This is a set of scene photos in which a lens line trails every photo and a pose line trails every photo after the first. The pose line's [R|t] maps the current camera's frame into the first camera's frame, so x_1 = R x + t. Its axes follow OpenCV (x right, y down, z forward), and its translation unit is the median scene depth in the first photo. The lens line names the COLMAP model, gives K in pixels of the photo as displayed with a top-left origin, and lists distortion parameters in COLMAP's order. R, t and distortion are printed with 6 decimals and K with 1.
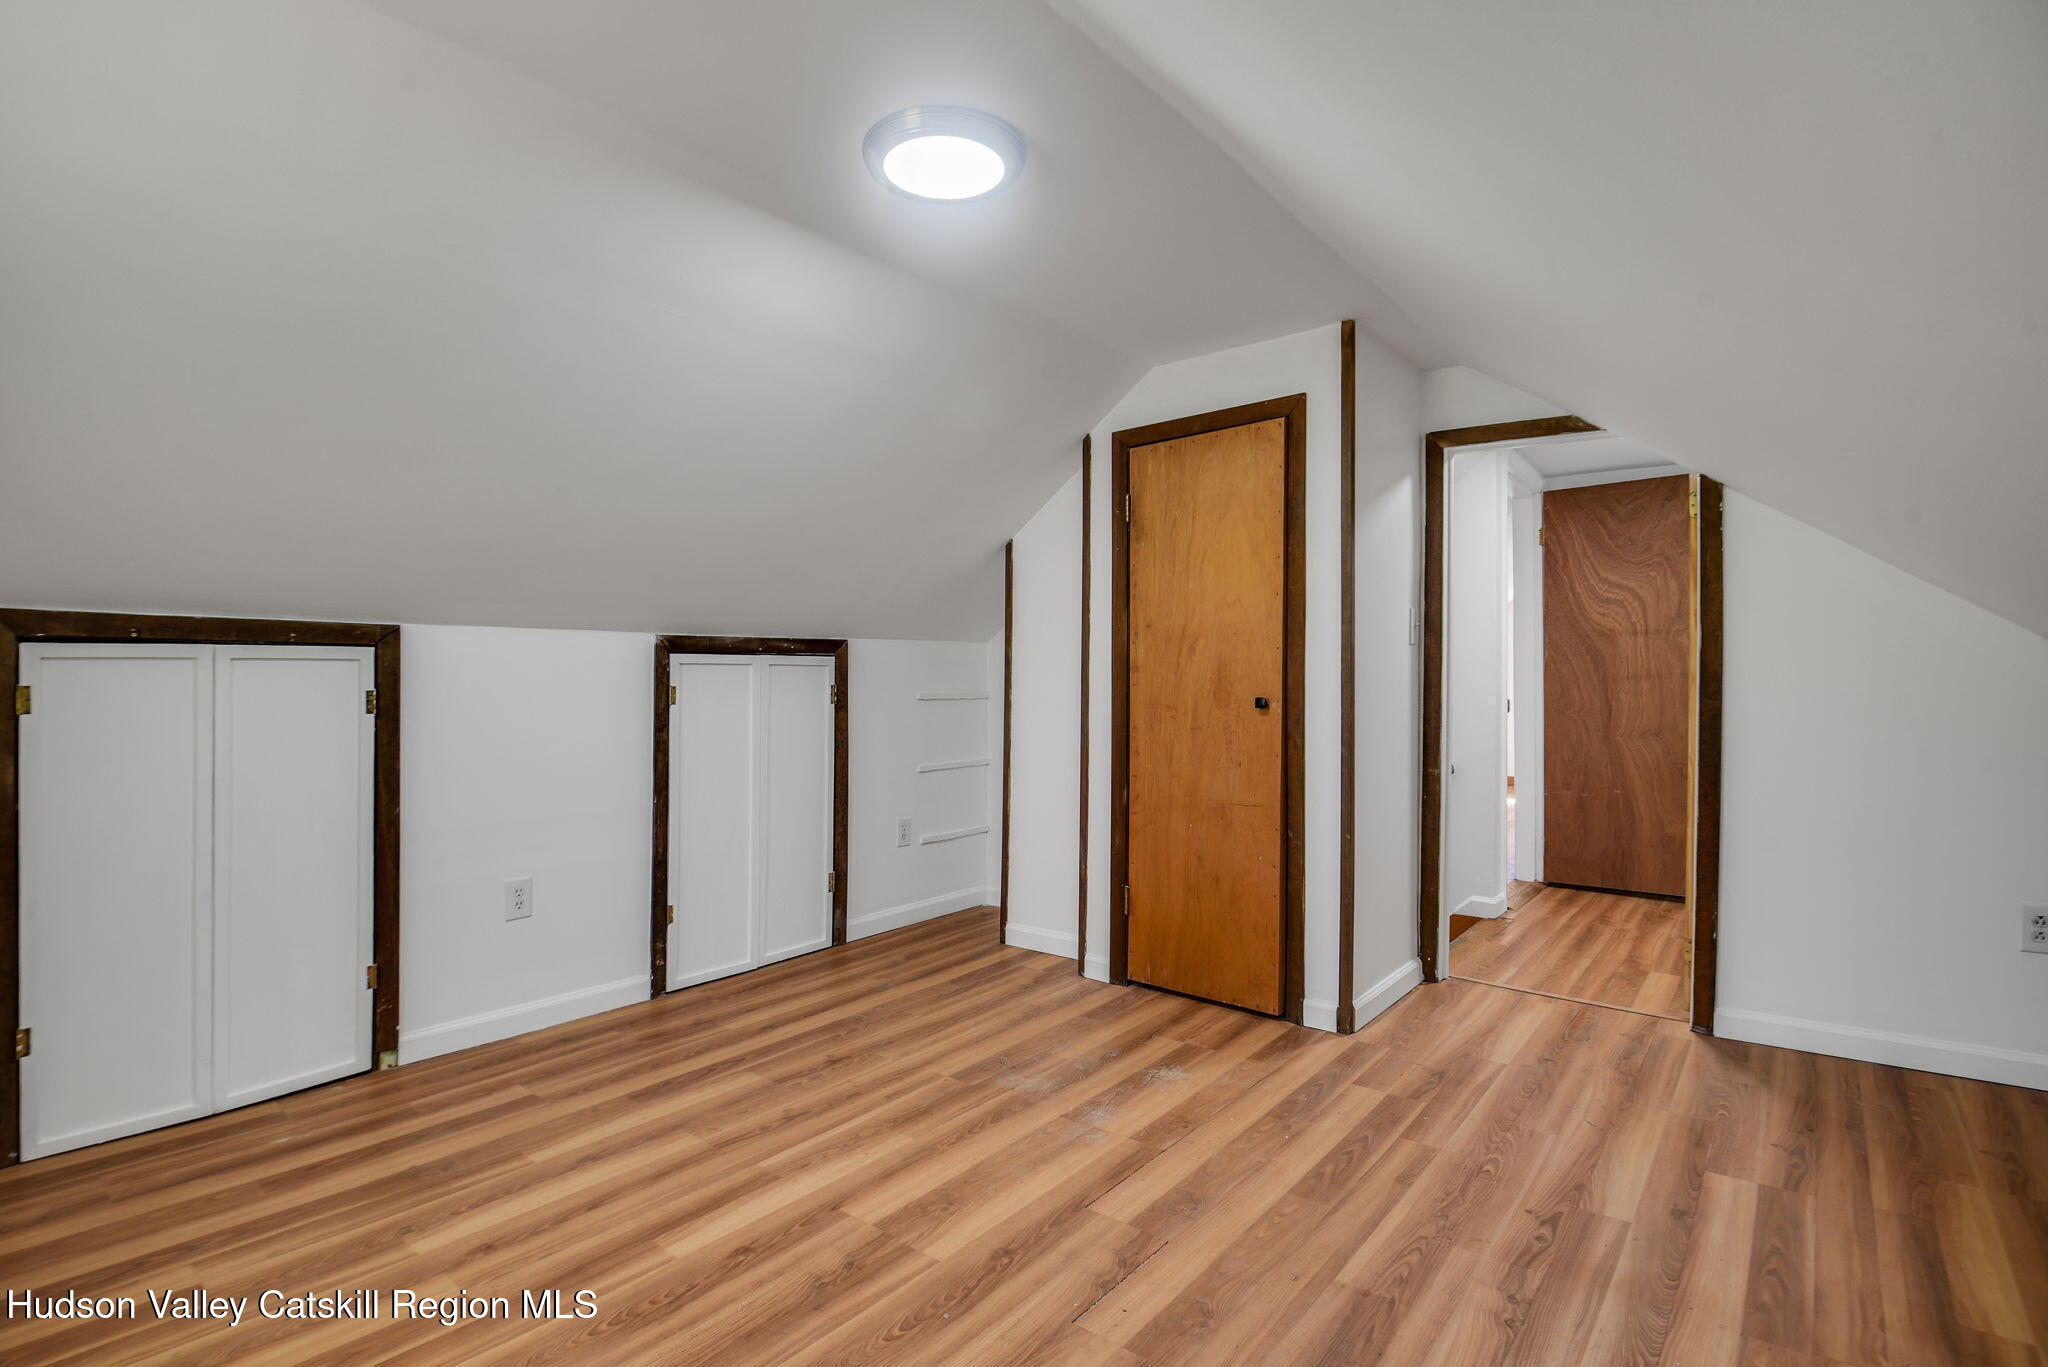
lens RADIAL K [[970.0, 0, 982.3], [0, 970.0, 685.9], [0, 0, 1]] dist [0.017896, -0.026971]
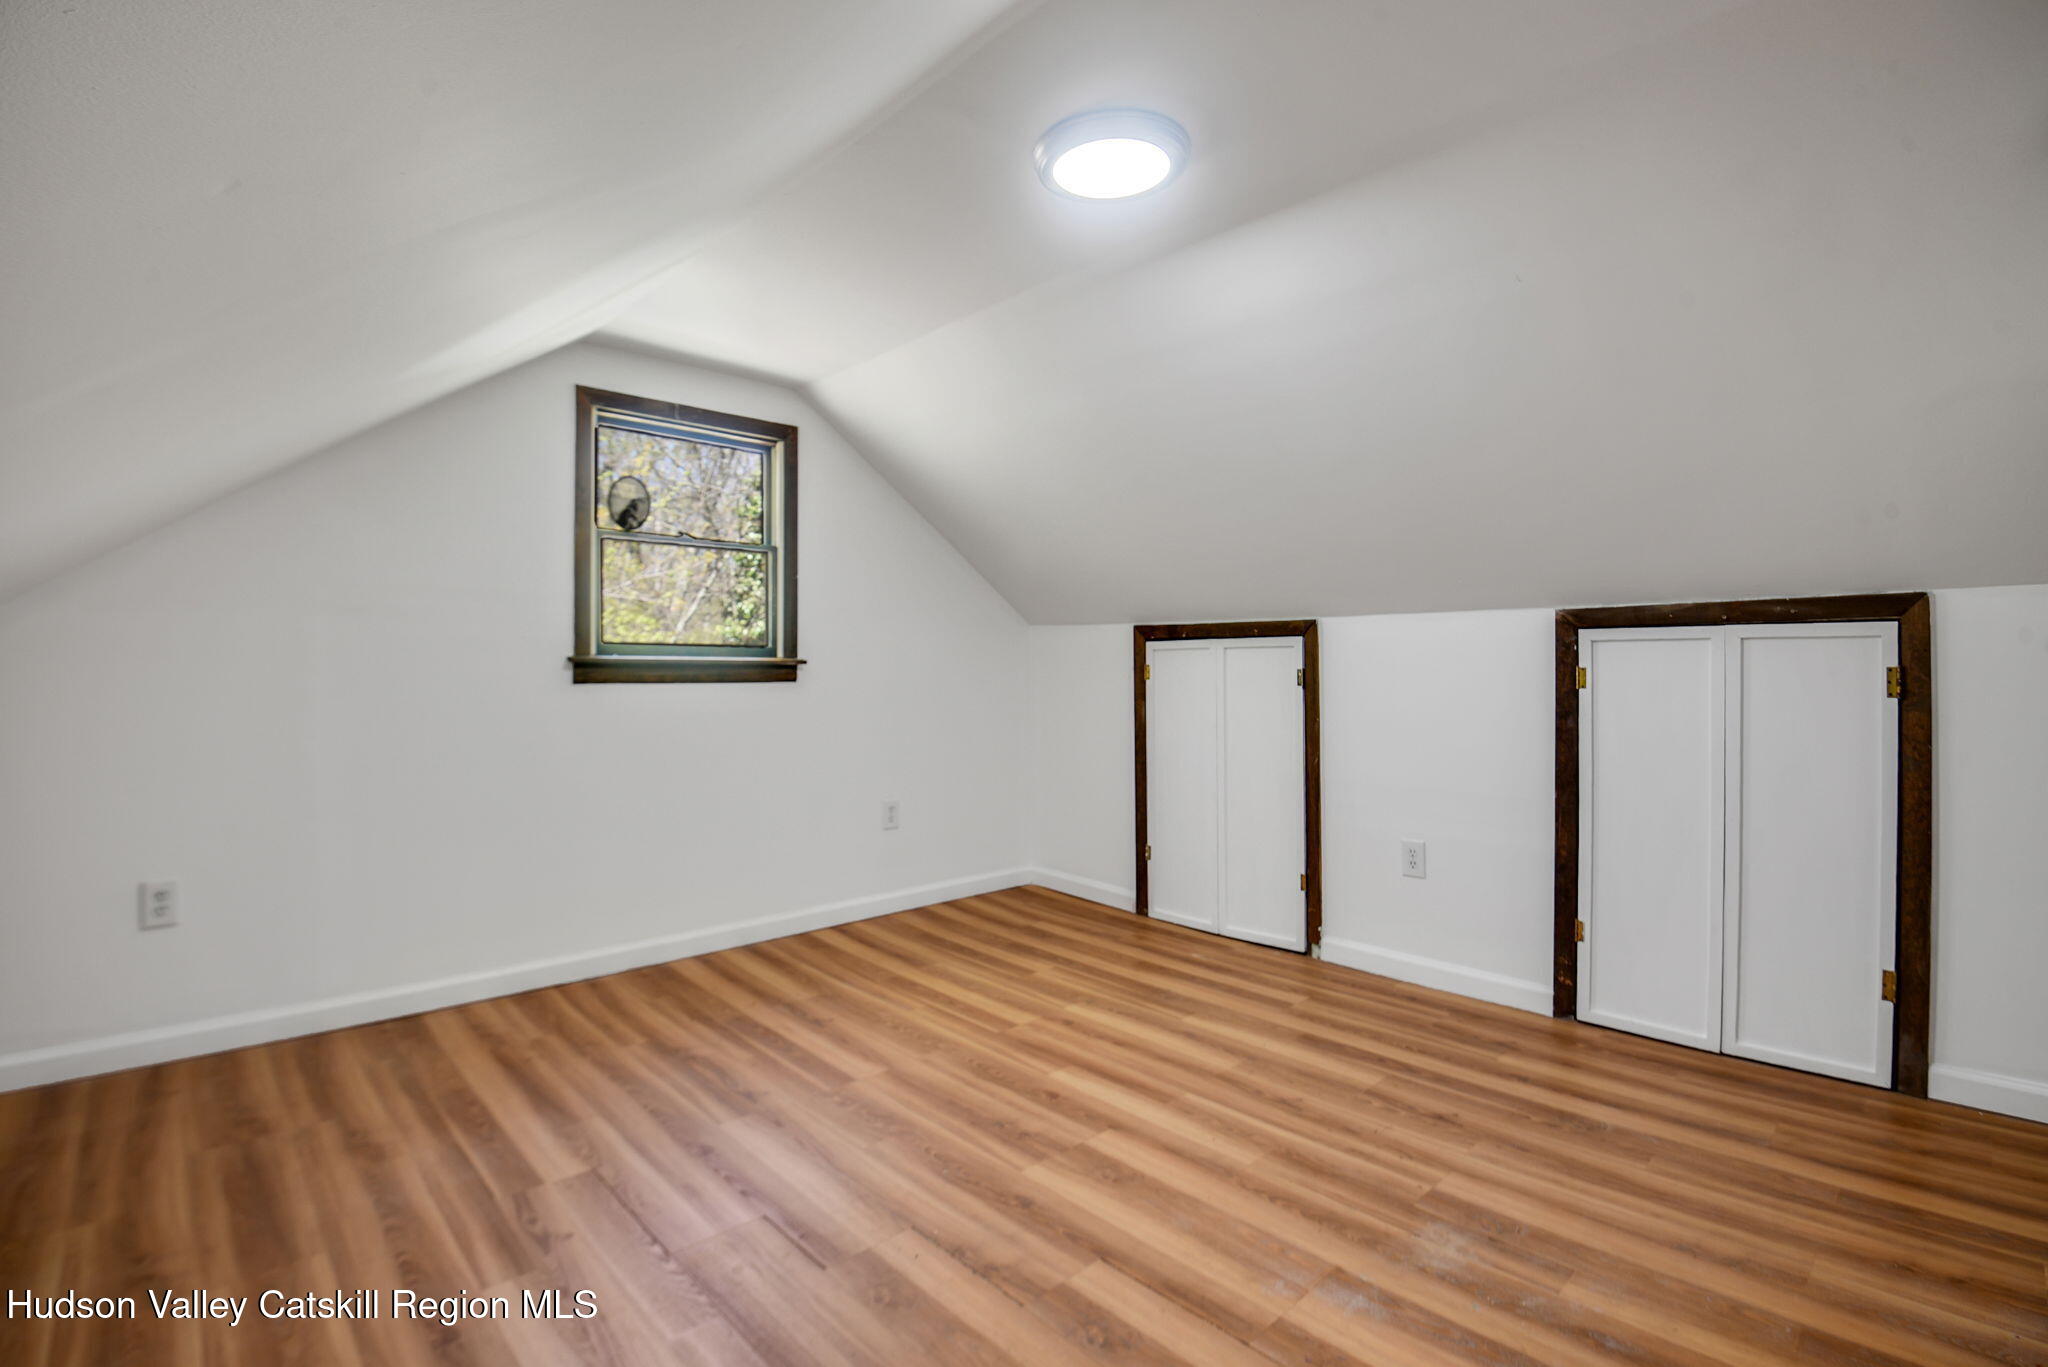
lens RADIAL K [[946.5, 0, 1016.2], [0, 946.5, 674.7], [0, 0, 1]] dist [-0.029526, -0.008597]
pose [[-0.106245, 0.013634, -0.994247, 0.701975], [-0.002252, 0.999900, 0.013952, -0.004961], [0.994337, 0.003721, -0.106203, 0.746655]]
